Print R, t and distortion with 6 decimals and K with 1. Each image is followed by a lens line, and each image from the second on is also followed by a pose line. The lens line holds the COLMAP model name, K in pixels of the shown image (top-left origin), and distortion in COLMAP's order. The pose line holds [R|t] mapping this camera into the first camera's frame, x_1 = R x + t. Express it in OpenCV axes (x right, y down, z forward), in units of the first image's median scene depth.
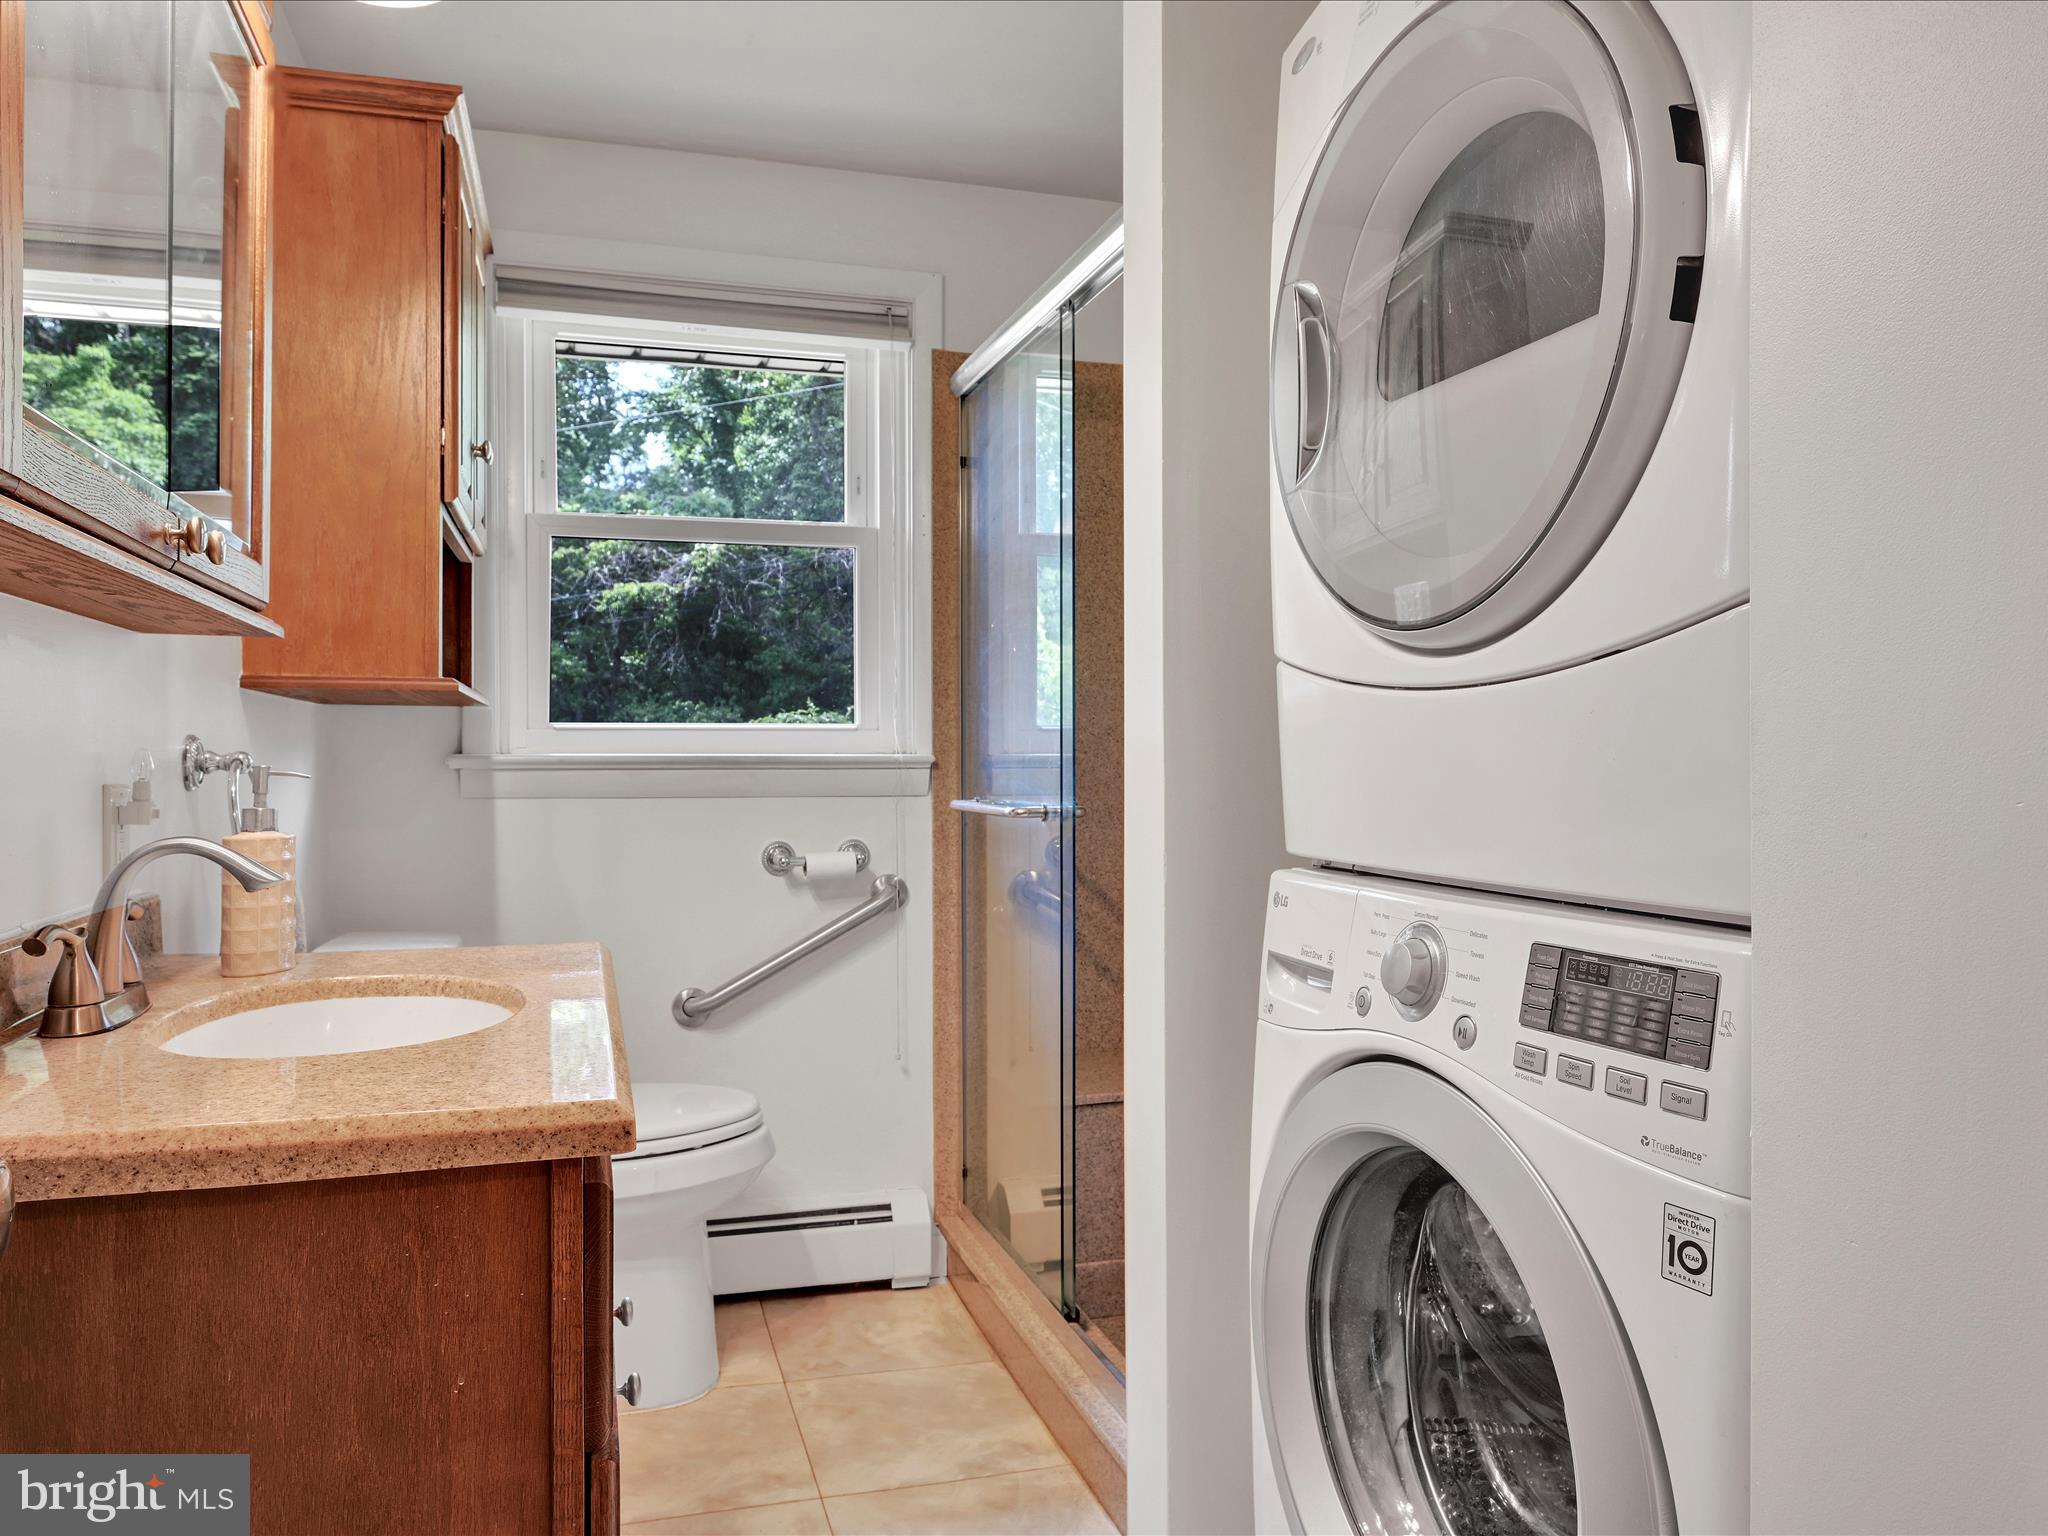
lens RADIAL K [[1405.7, 0, 1021.5], [0, 1405.7, 763.5], [0, 0, 1]] dist [-0.002600, 0.002190]
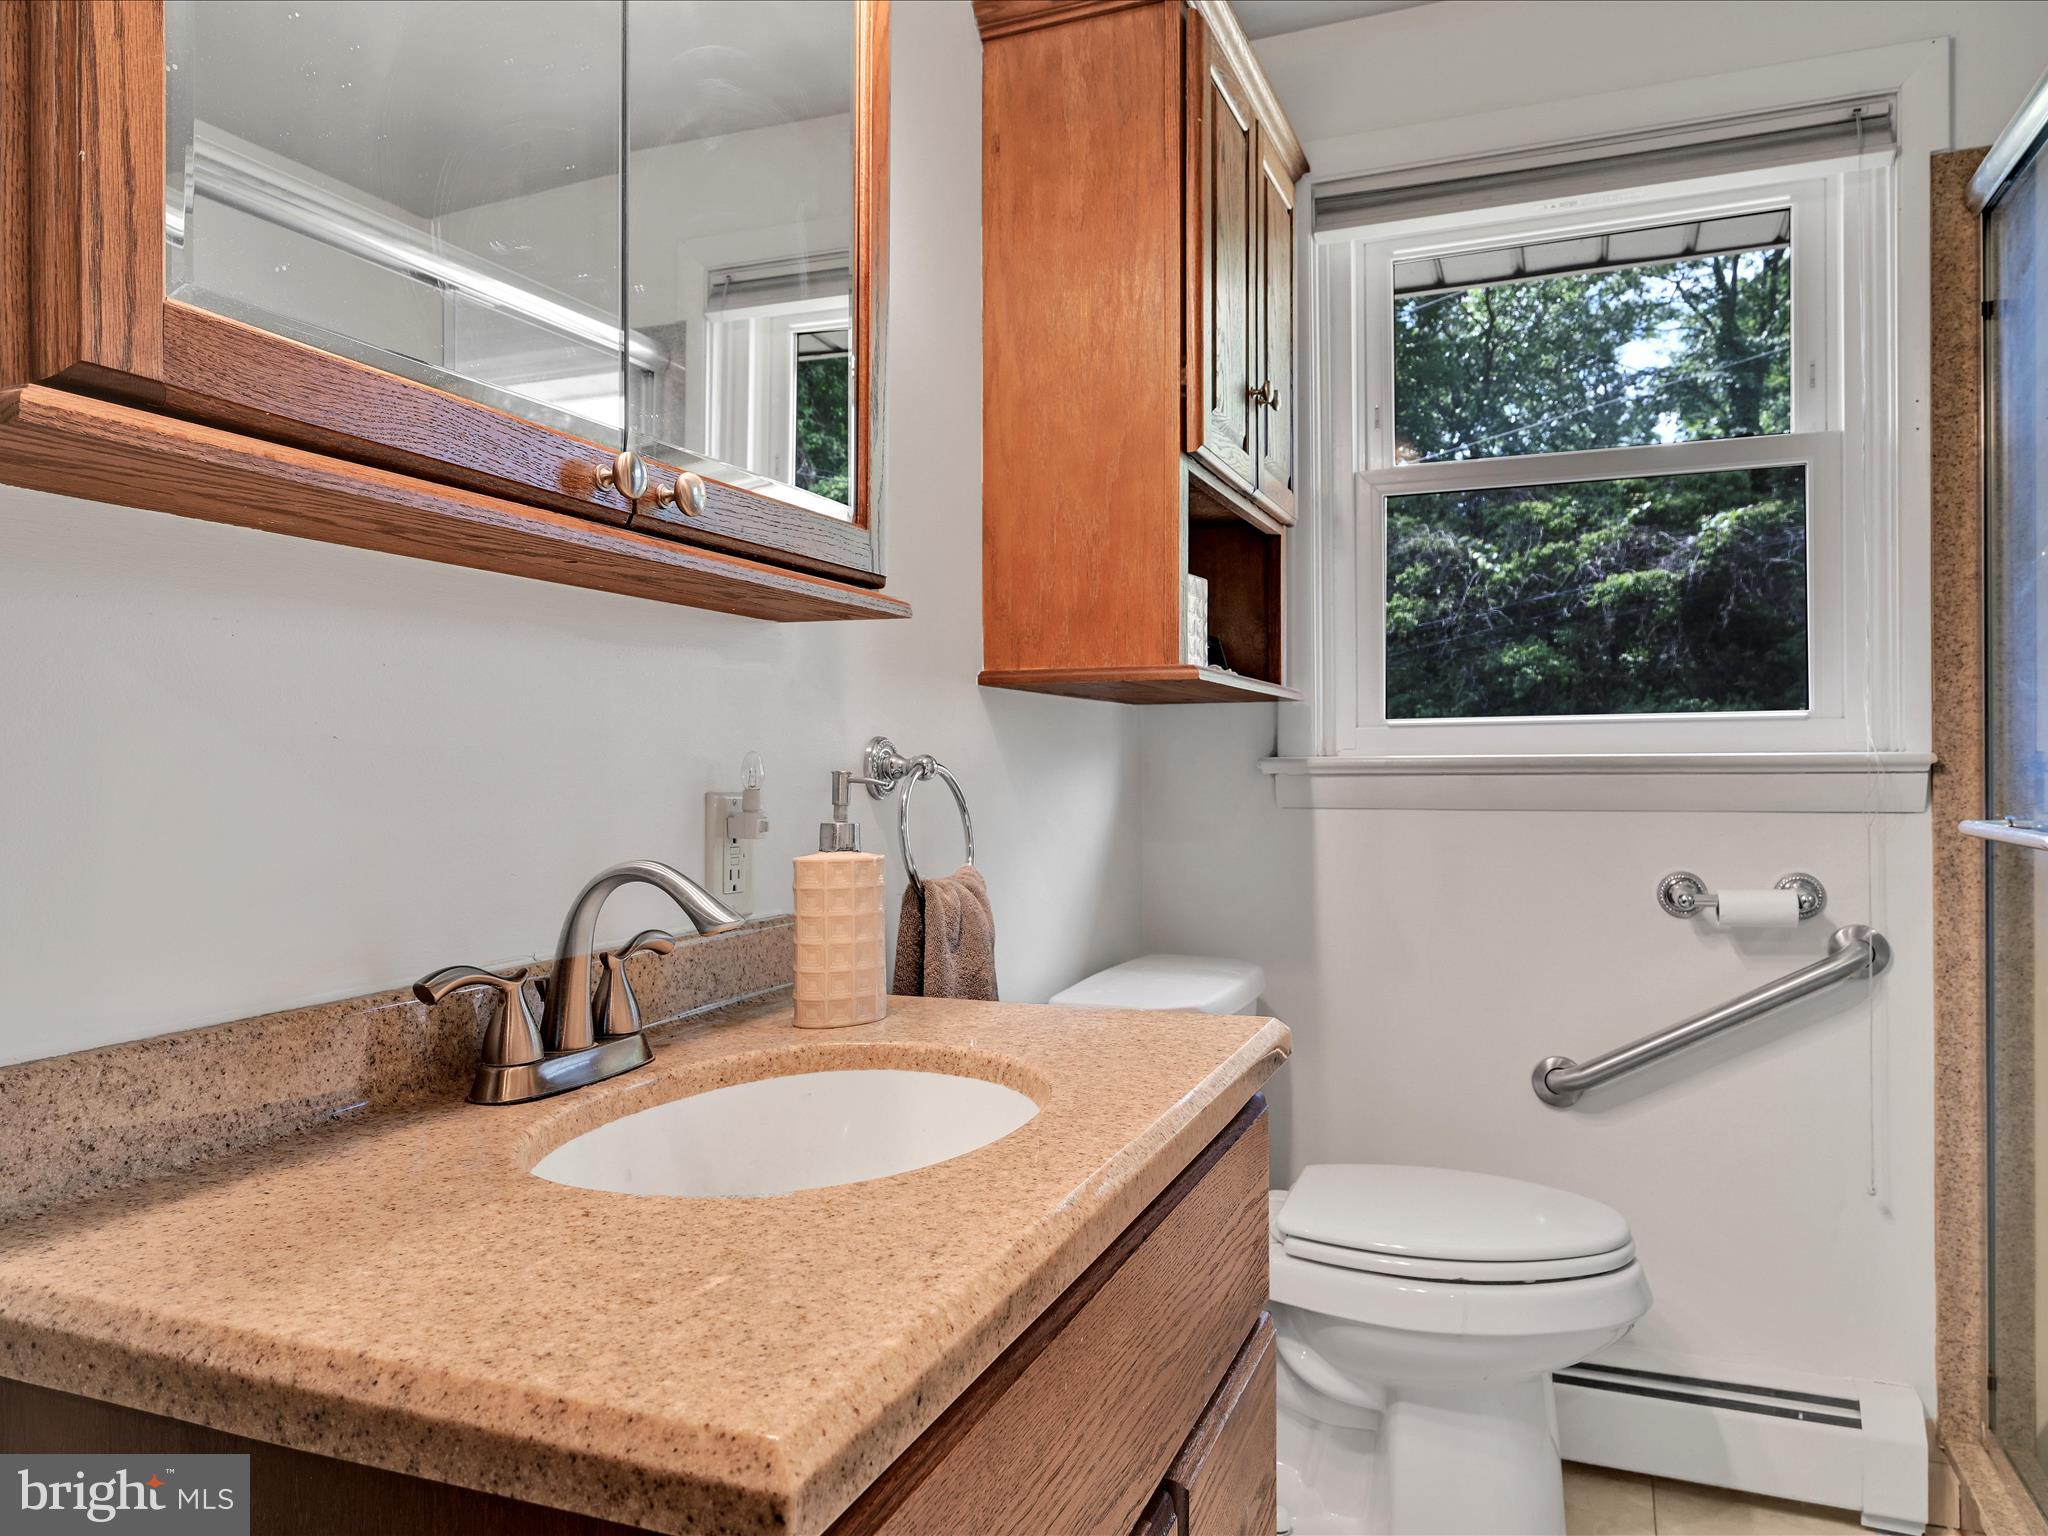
lens RADIAL K [[1405.7, 0, 1020.5], [0, 1405.7, 773.8], [0, 0, 1]] dist [-0.002600, 0.002190]
pose [[0.771214, -0.001380, -0.636574, 0.029367], [0.003913, 0.999989, 0.002573, 0.000704], [0.636564, -0.004475, 0.771211, 0.206474]]
